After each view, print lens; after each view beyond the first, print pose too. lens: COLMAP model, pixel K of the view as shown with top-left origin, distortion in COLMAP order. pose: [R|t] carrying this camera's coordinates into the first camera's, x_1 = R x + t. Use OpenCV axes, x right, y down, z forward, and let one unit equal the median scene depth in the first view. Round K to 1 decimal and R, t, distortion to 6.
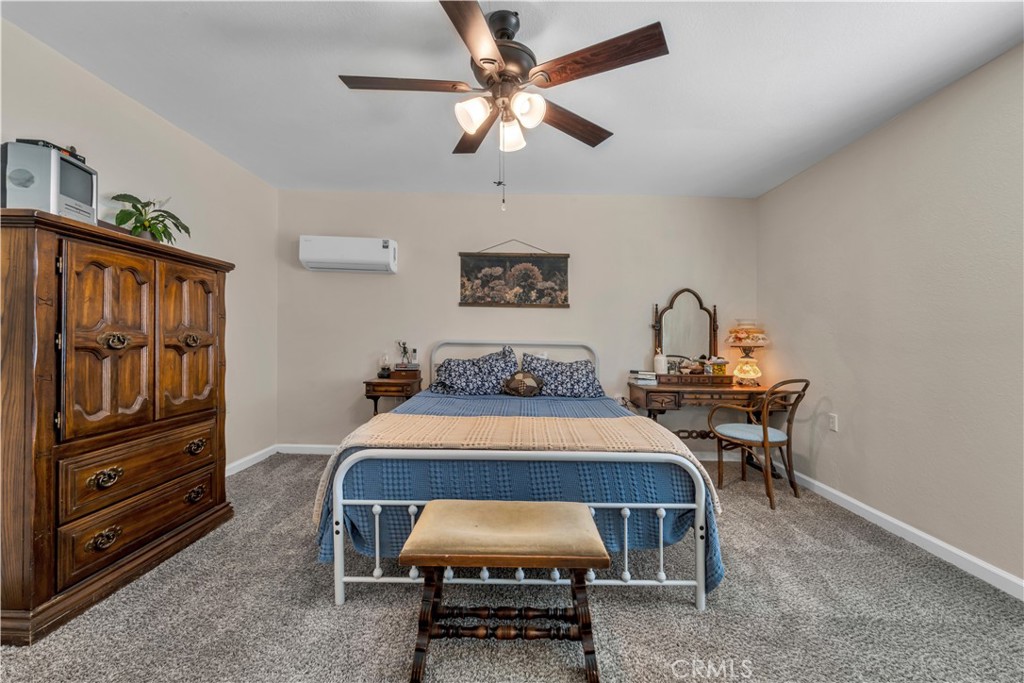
lens RADIAL K [[413.8, 0, 515.8], [0, 413.8, 348.8], [0, 0, 1]] dist [0.008280, -0.002136]
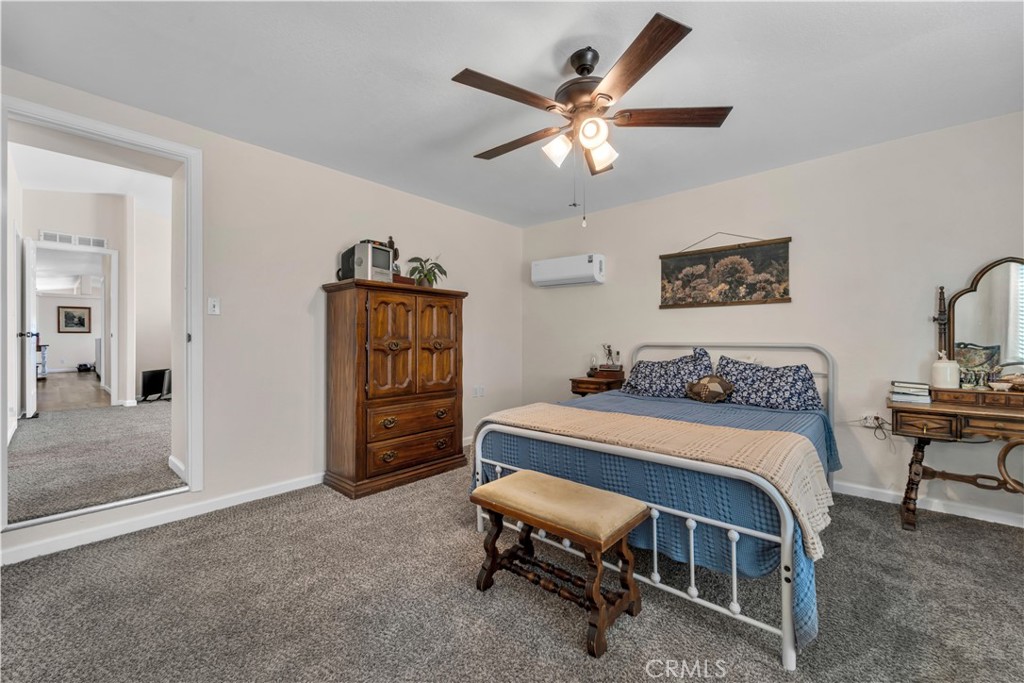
lens RADIAL K [[413.8, 0, 516.8], [0, 413.8, 355.4], [0, 0, 1]] dist [0.008280, -0.002136]
pose [[0.750077, 0.007919, -0.661303, 0.313059], [-0.003817, 0.999963, 0.007646, 0.004139], [0.661340, -0.003211, 0.750080, 0.017974]]
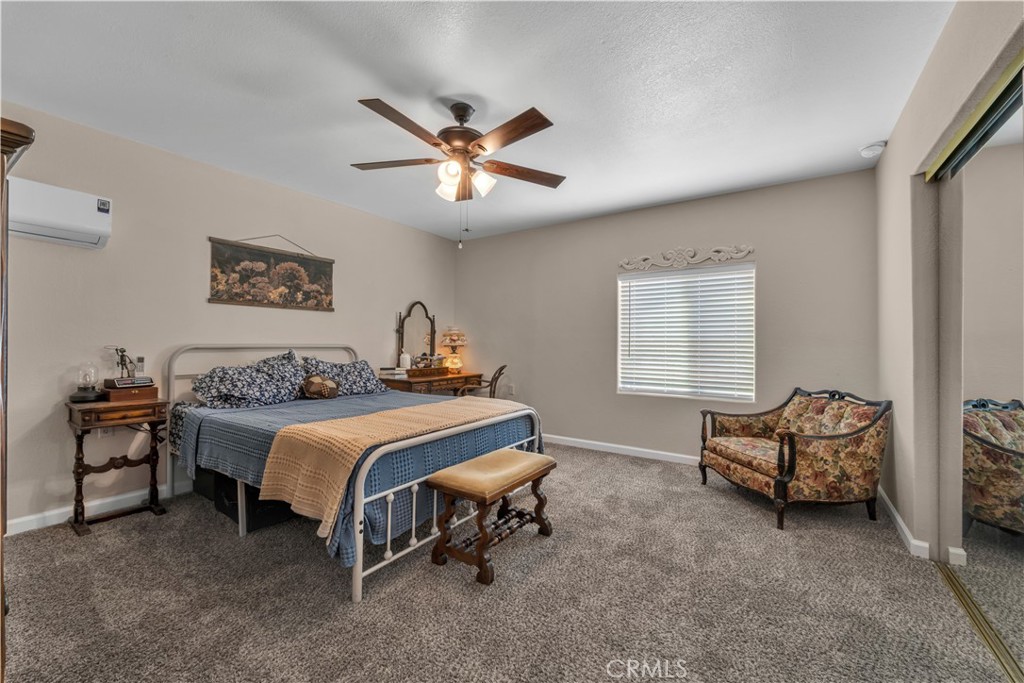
lens RADIAL K [[413.8, 0, 526.1], [0, 413.8, 338.6], [0, 0, 1]] dist [0.008280, -0.002136]
pose [[0.533808, -0.002389, 0.845602, -0.577760], [0.017389, 0.999816, -0.008153, -0.016165], [-0.845427, 0.019056, 0.533751, 0.039374]]
